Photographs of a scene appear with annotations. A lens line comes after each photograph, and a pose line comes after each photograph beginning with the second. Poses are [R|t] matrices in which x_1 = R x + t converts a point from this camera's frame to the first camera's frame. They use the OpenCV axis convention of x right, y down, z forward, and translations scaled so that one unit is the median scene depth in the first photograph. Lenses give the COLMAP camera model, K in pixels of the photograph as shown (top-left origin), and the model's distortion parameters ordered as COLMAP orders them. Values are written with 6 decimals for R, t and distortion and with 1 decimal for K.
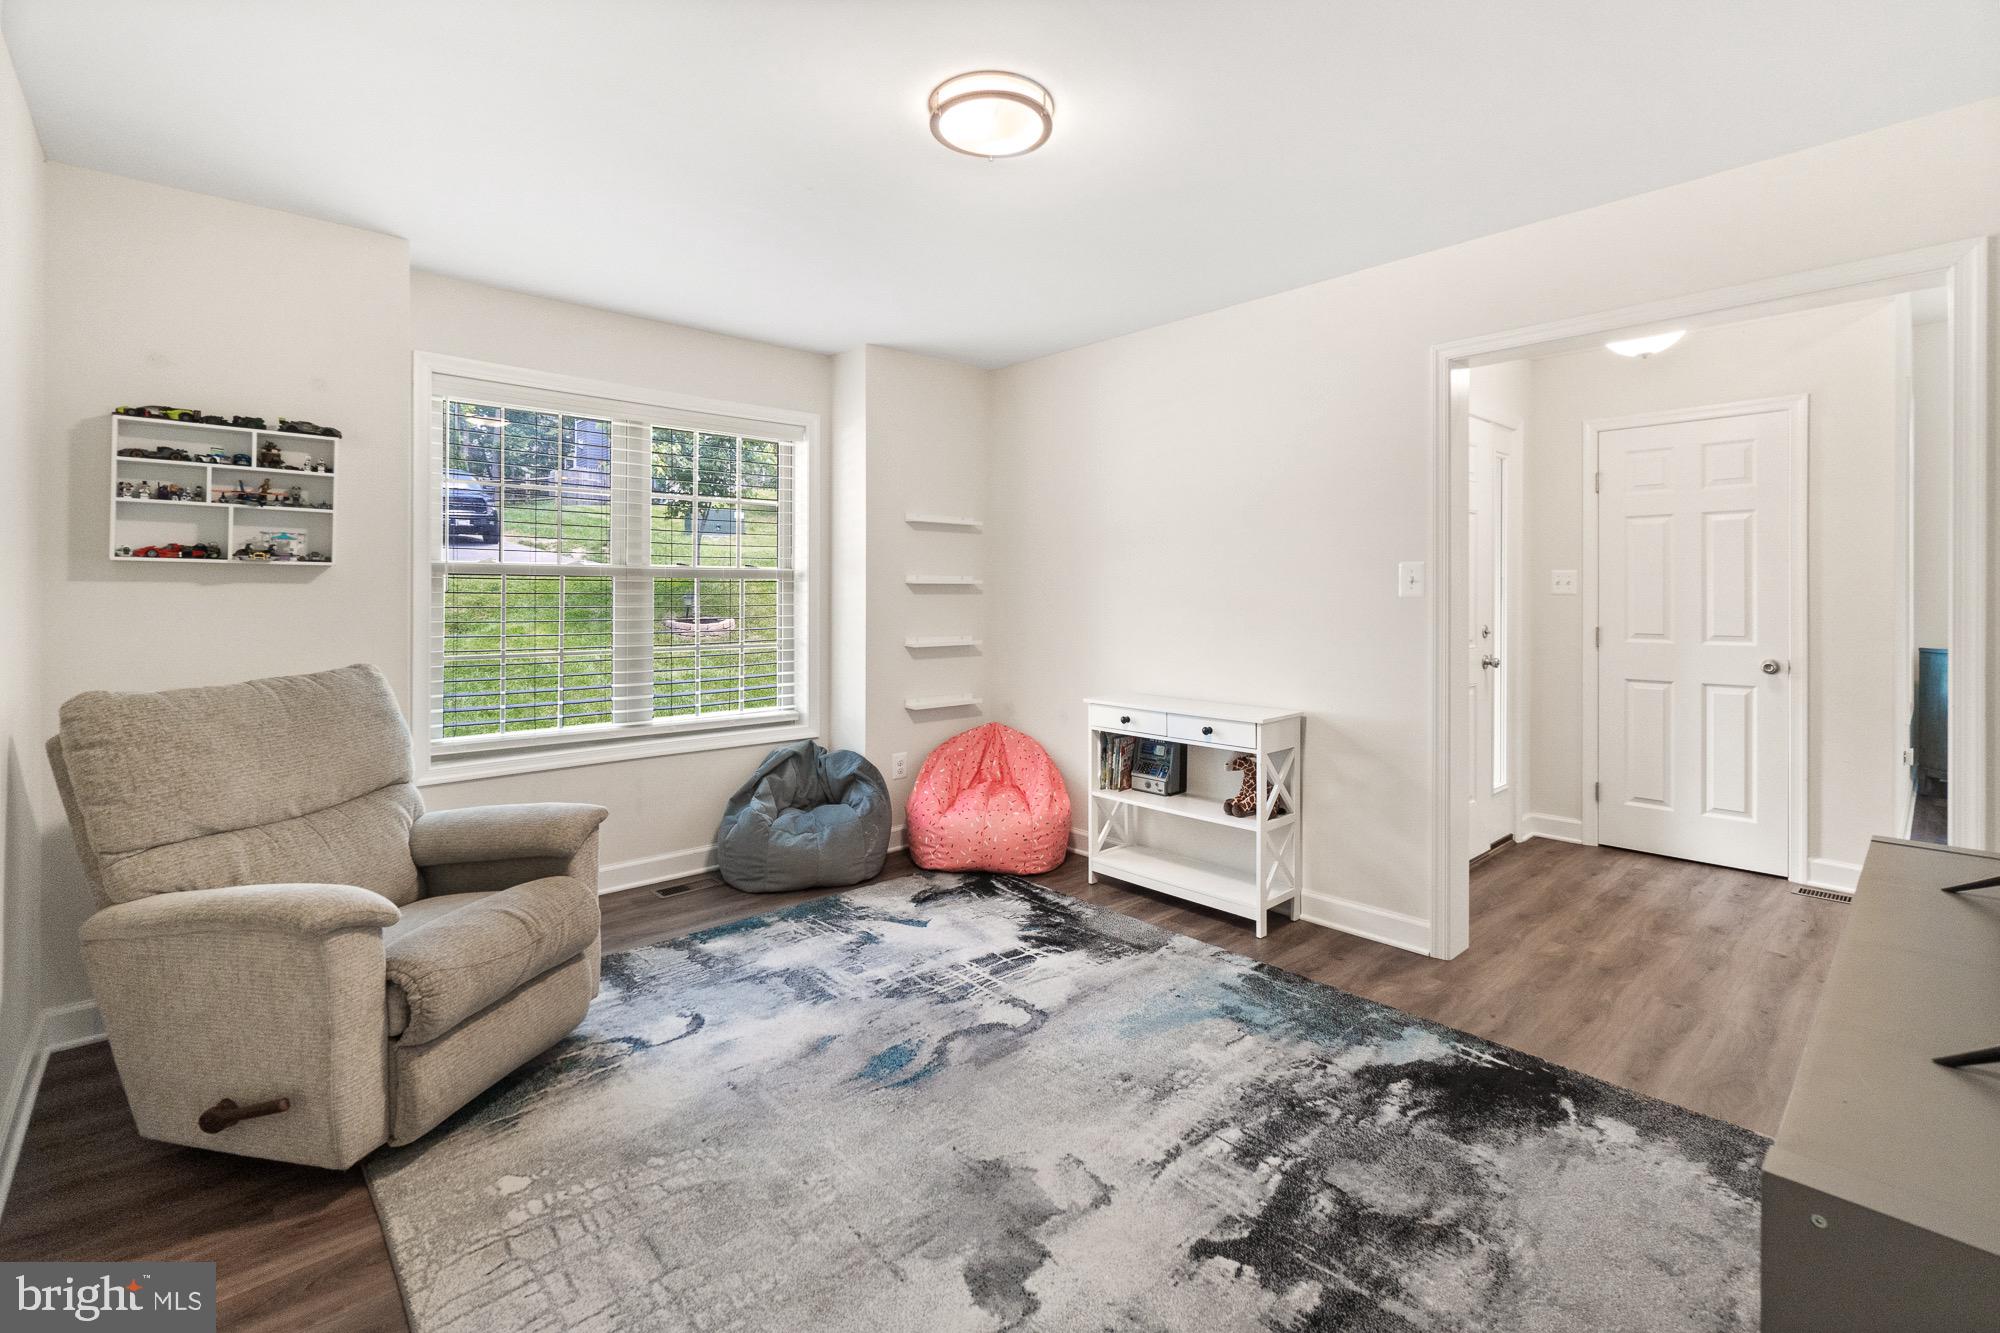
lens RADIAL K [[891.0, 0, 1004.8], [0, 891.0, 583.8], [0, 0, 1]] dist [-0.002250, -0.000754]
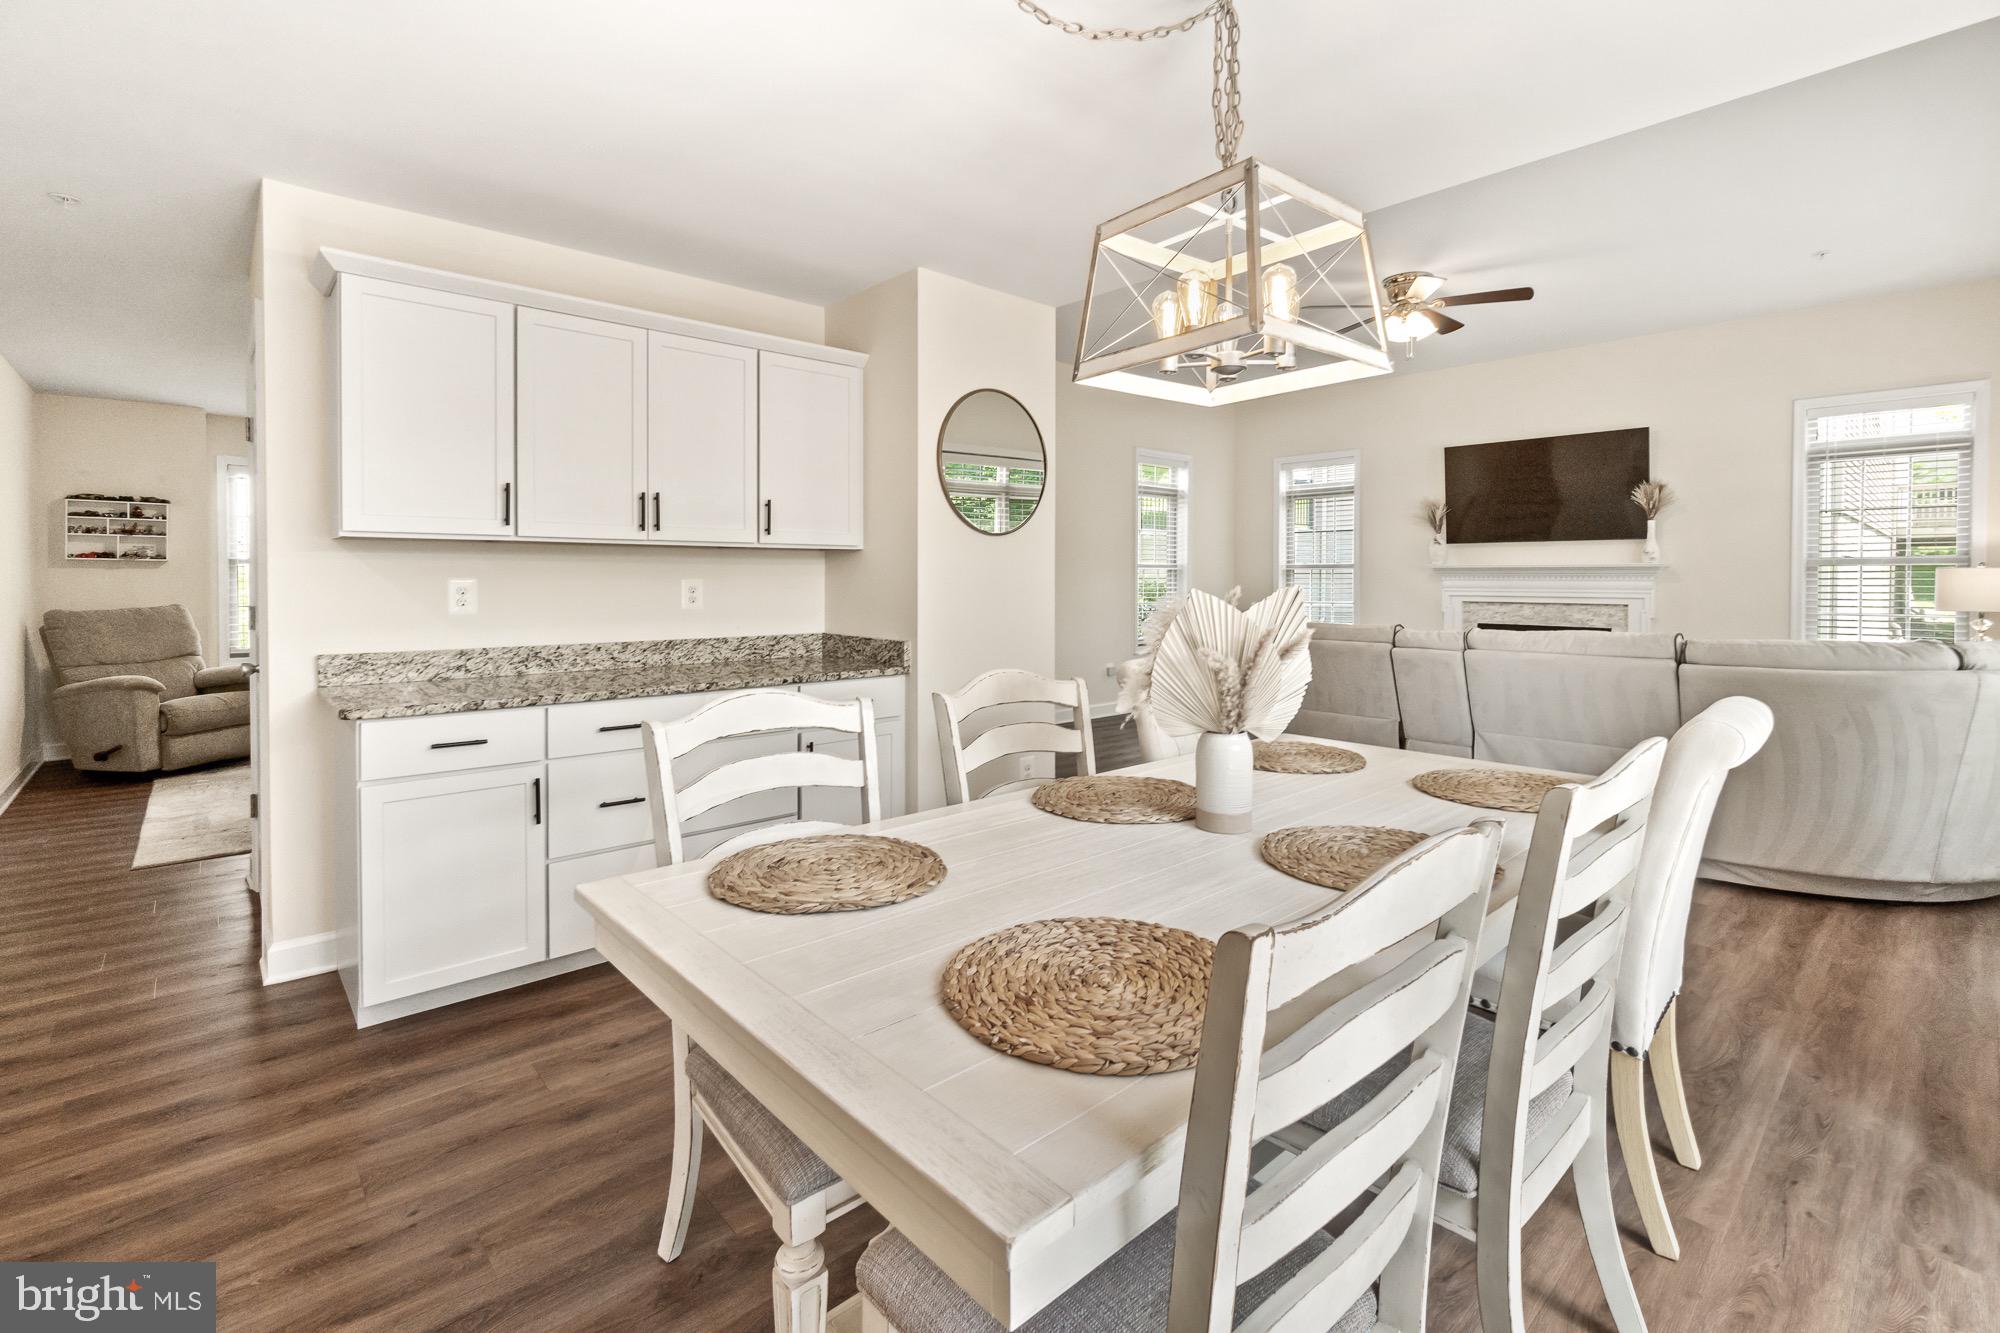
lens RADIAL K [[891.0, 0, 996.5], [0, 891.0, 593.2], [0, 0, 1]] dist [-0.002250, -0.000754]
pose [[0.999831, -0.001582, -0.018307, 1.464262], [0.001916, 0.999832, 0.018246, 0.025396], [0.018275, -0.018278, 0.999666, -1.278417]]
